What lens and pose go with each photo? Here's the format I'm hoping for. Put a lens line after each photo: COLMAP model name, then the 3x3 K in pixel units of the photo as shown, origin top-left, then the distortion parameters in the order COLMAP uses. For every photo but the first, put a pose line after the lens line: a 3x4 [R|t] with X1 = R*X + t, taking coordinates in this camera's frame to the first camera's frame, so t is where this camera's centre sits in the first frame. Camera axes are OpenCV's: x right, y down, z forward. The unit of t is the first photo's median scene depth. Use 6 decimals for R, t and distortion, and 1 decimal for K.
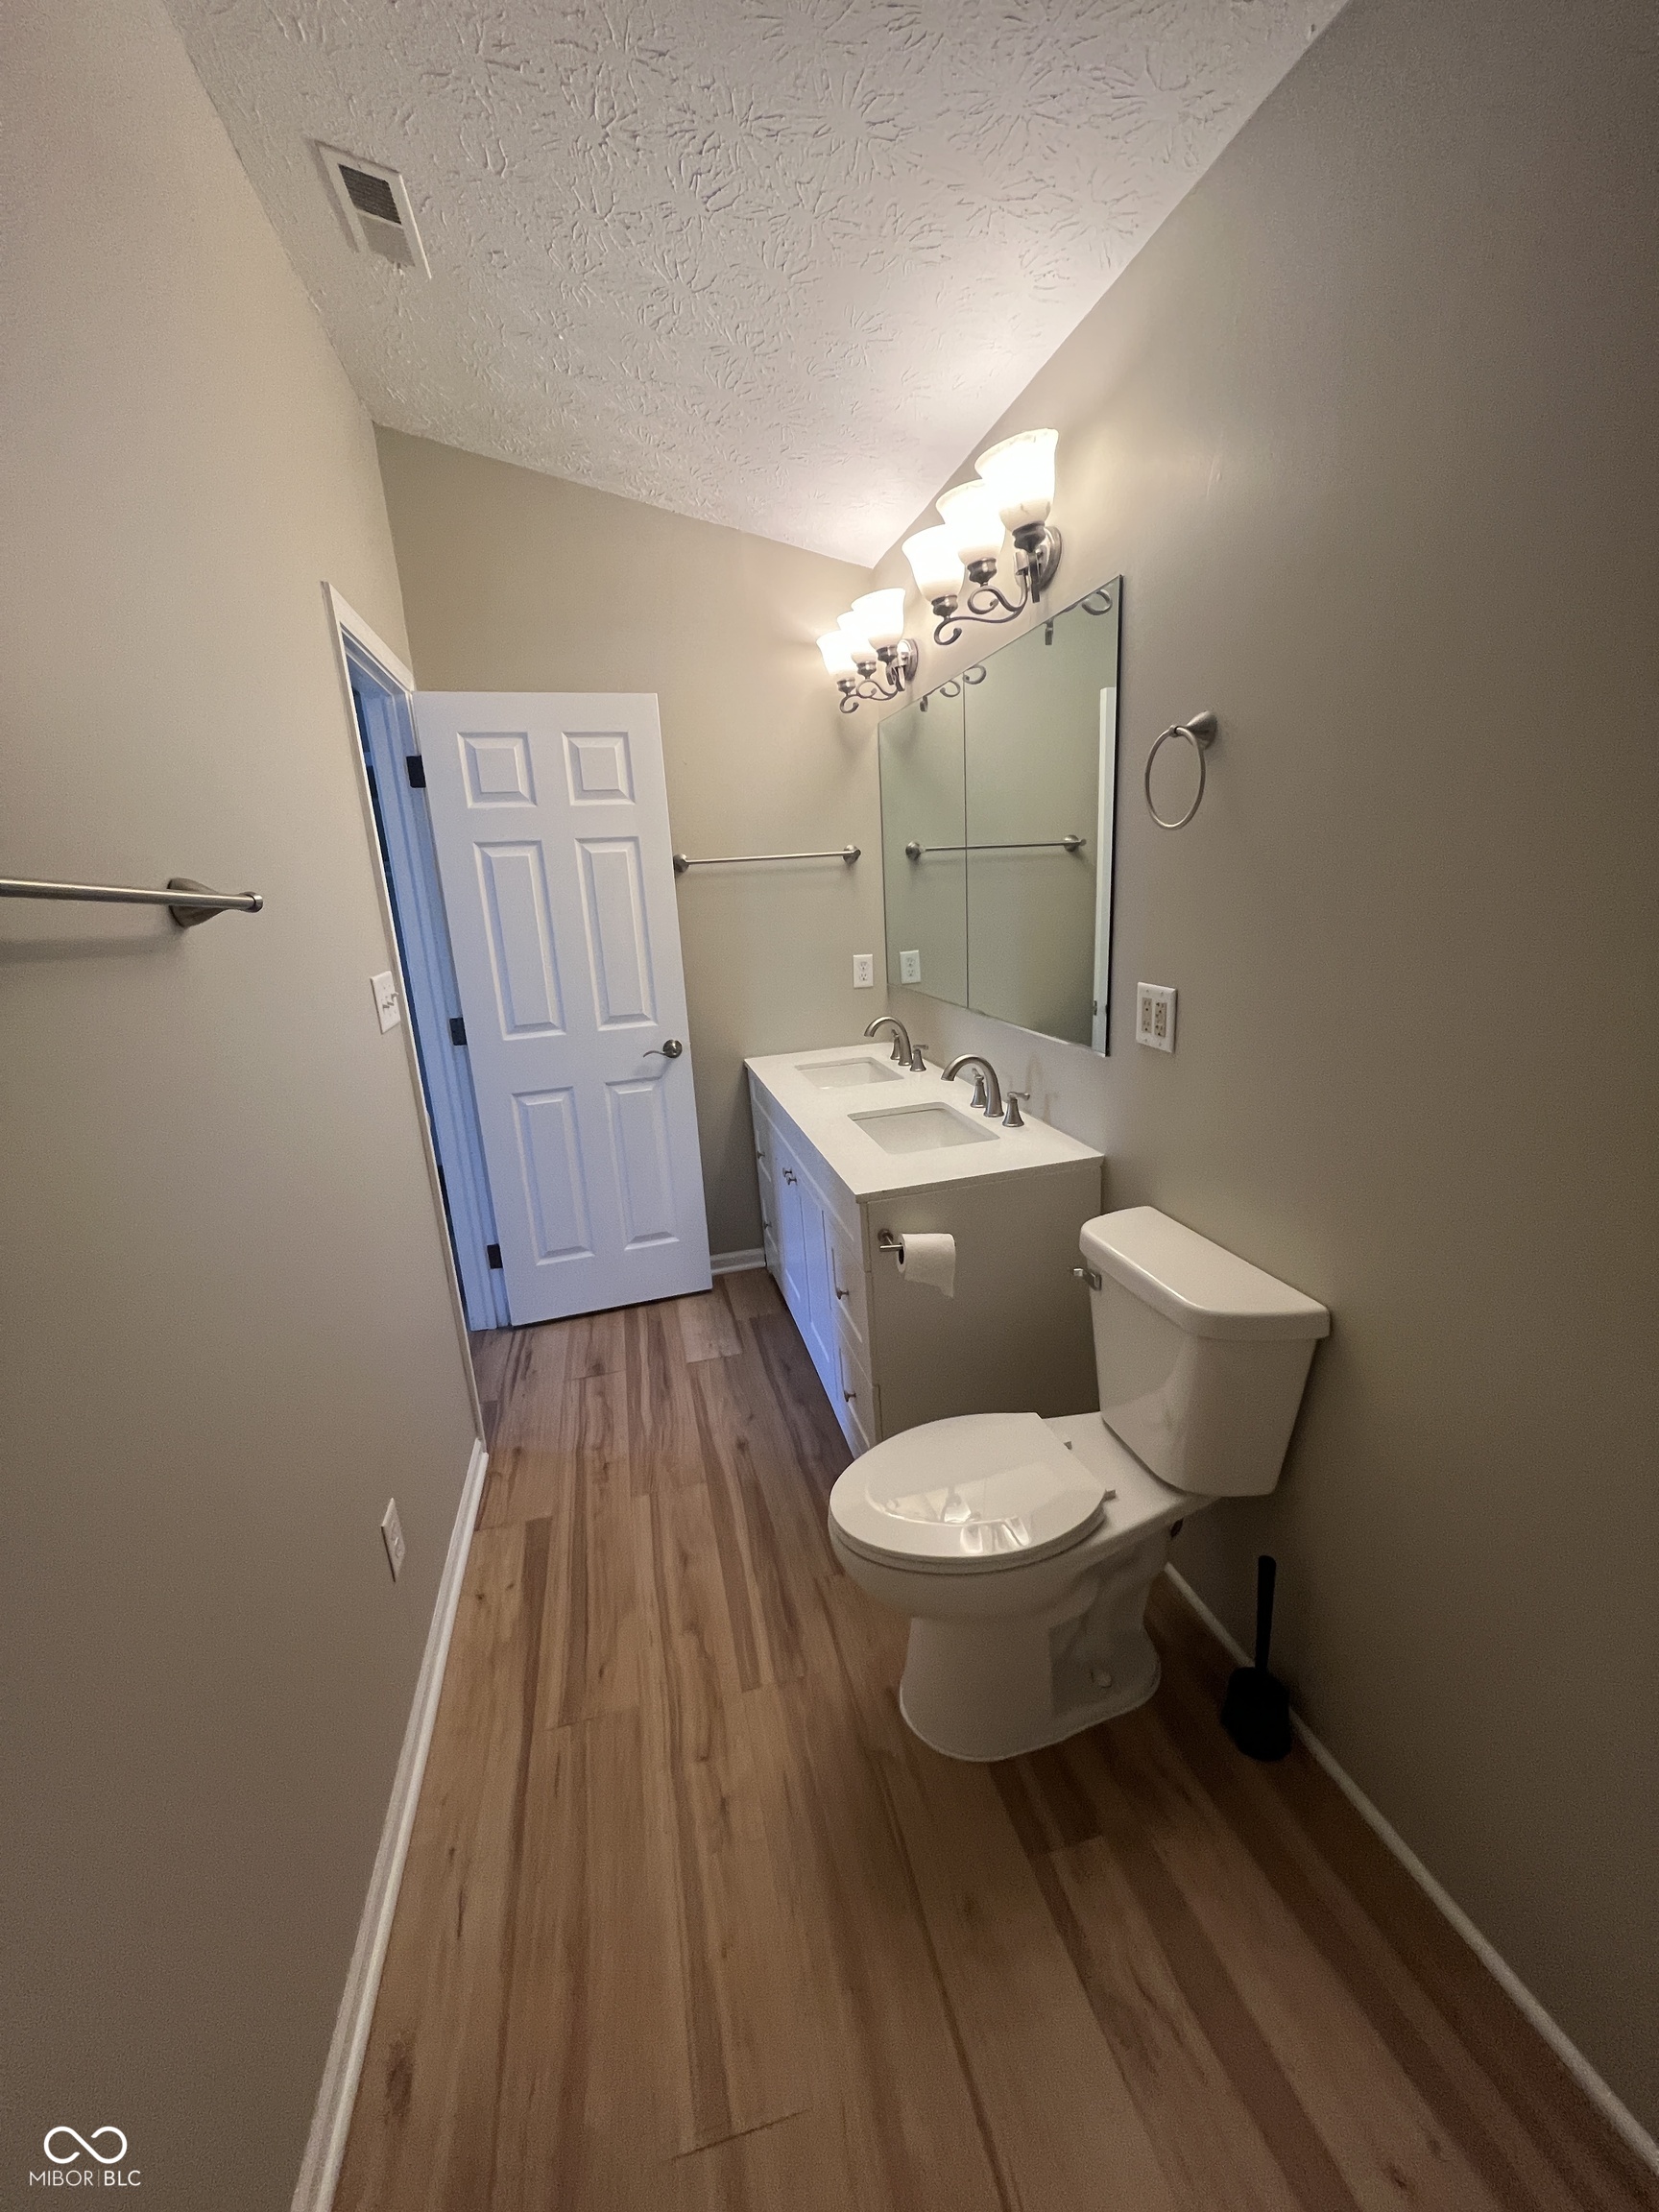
lens RADIAL K [[881.9, 0, 822.3], [0, 881.9, 1116.2], [0, 0, 1]] dist [0.000692, 0.000364]
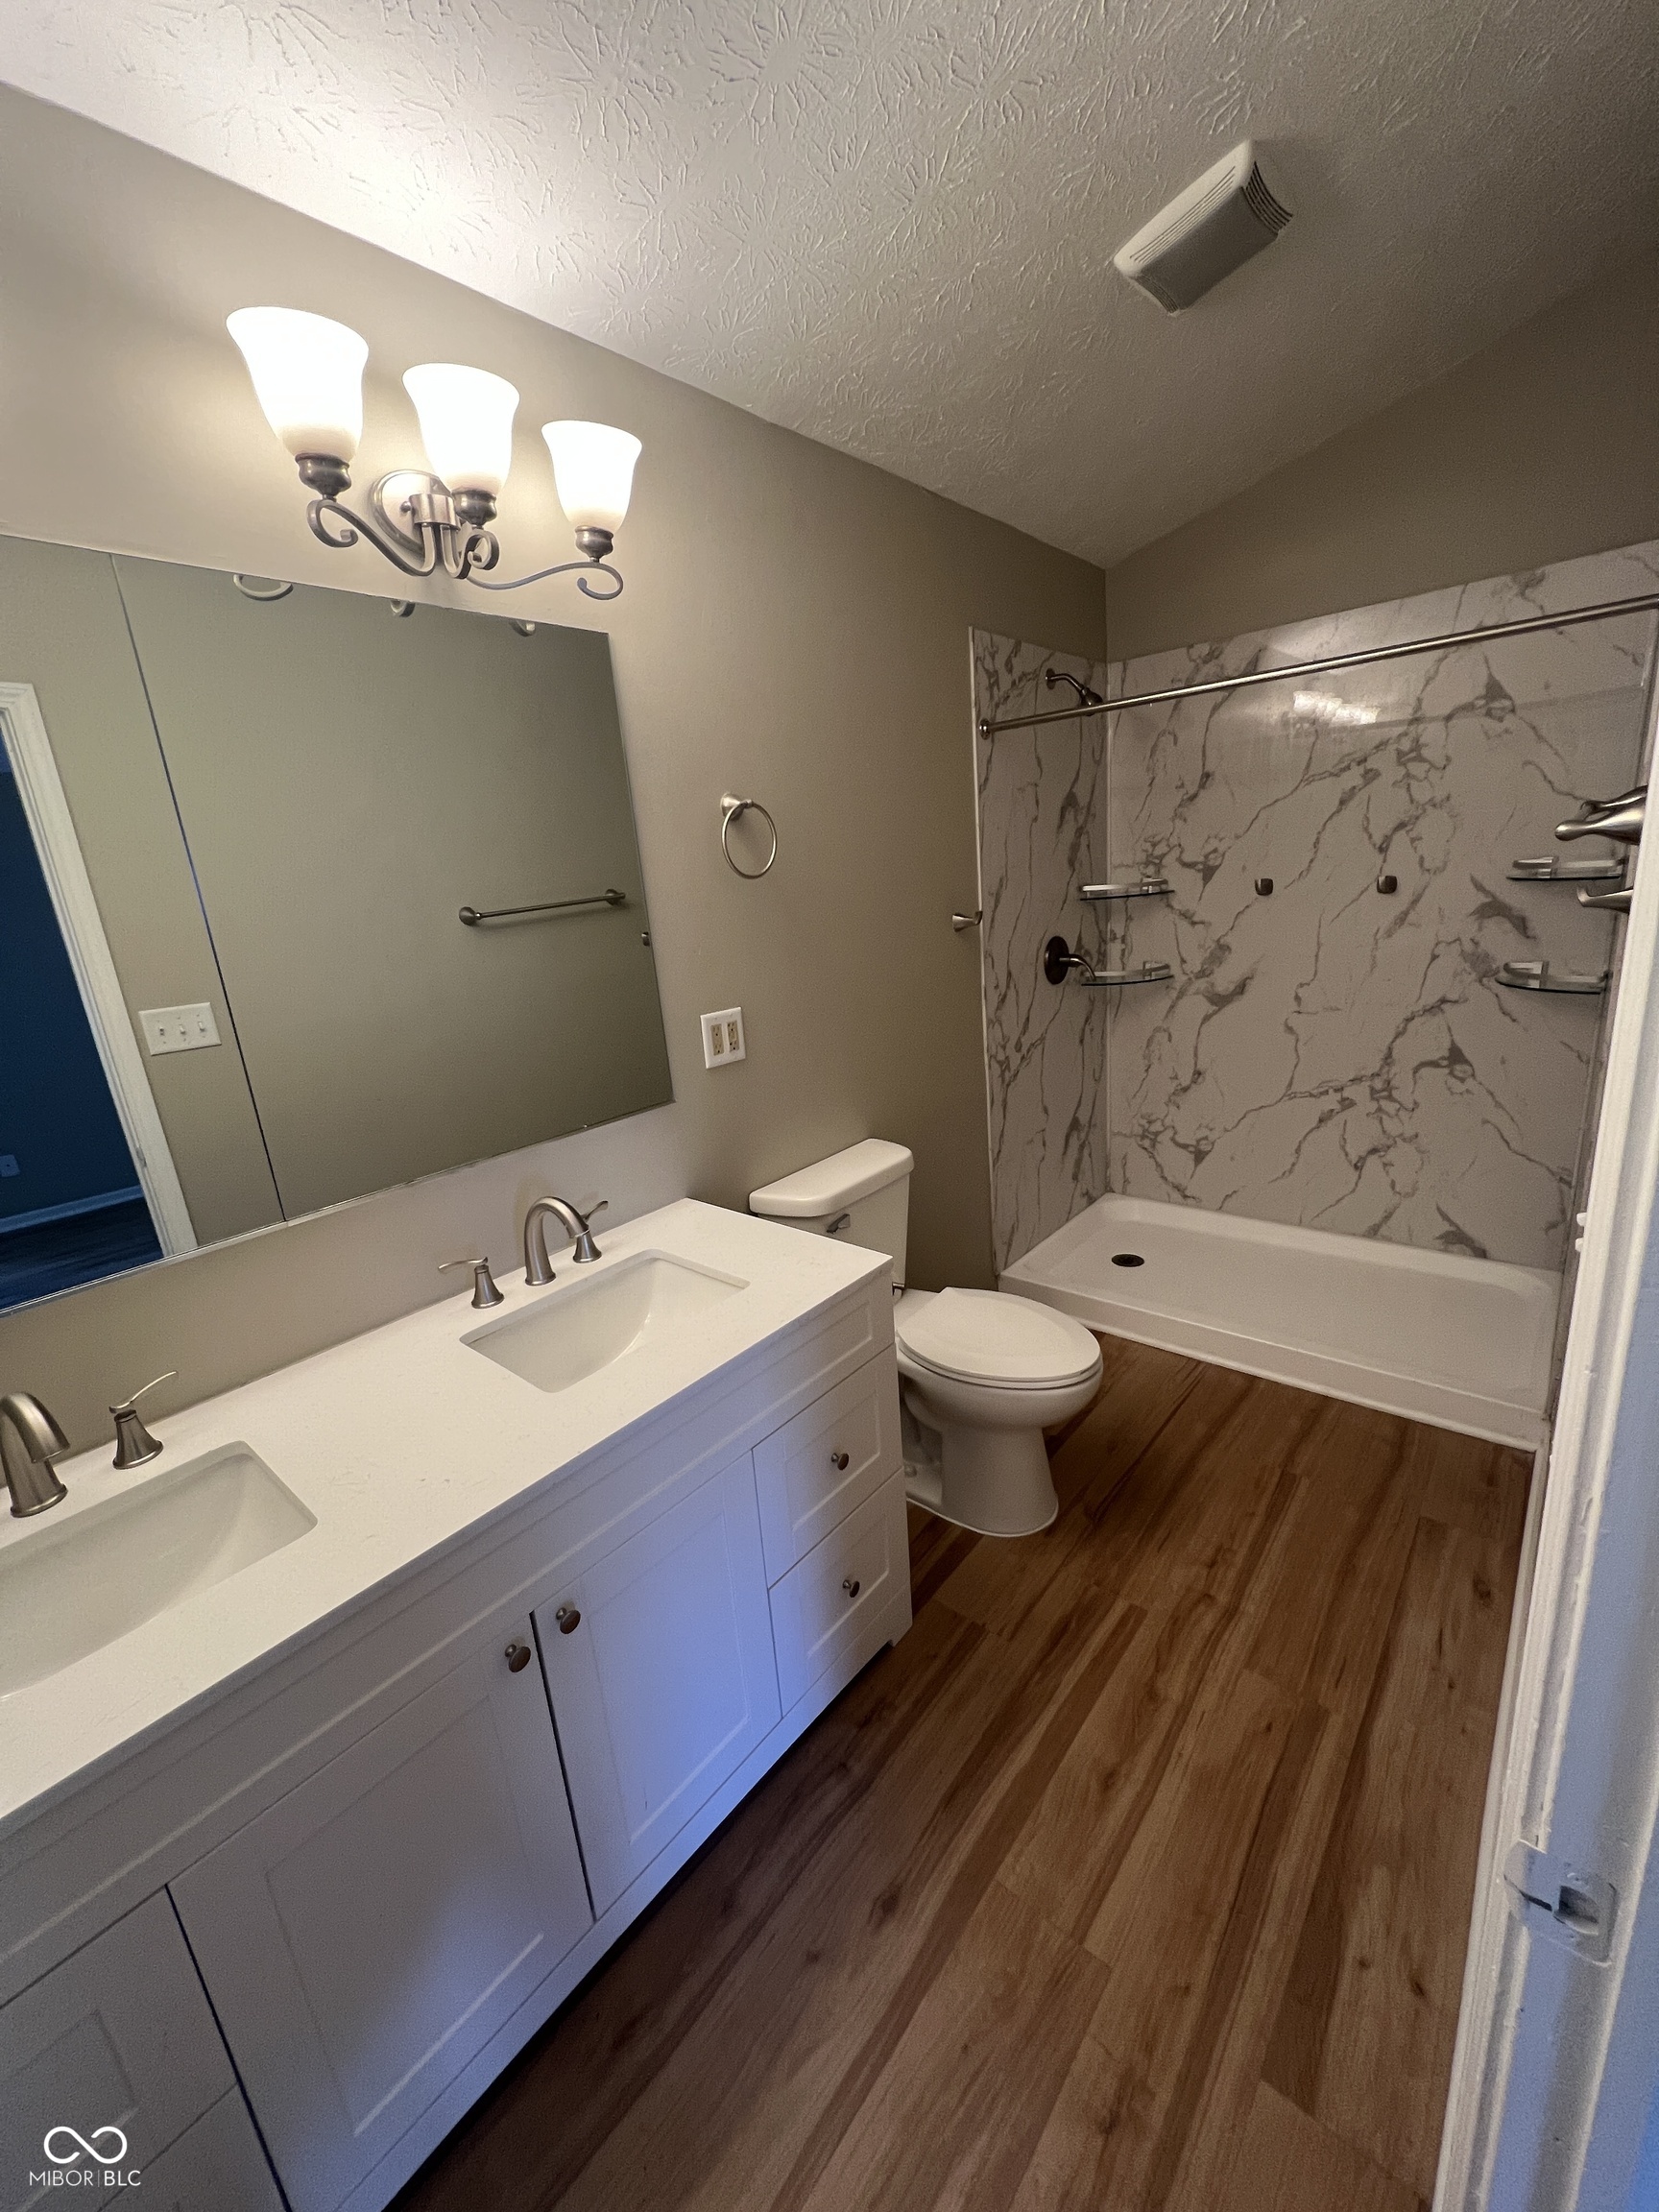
lens RADIAL K [[881.9, 0, 830.2], [0, 881.9, 1092.1], [0, 0, 1]] dist [0.000692, 0.000364]
pose [[-0.580869, -0.092029, 0.808778, -0.630336], [0.327283, 0.883335, 0.335568, -0.374288], [-0.745304, 0.459620, -0.482982, 1.406206]]
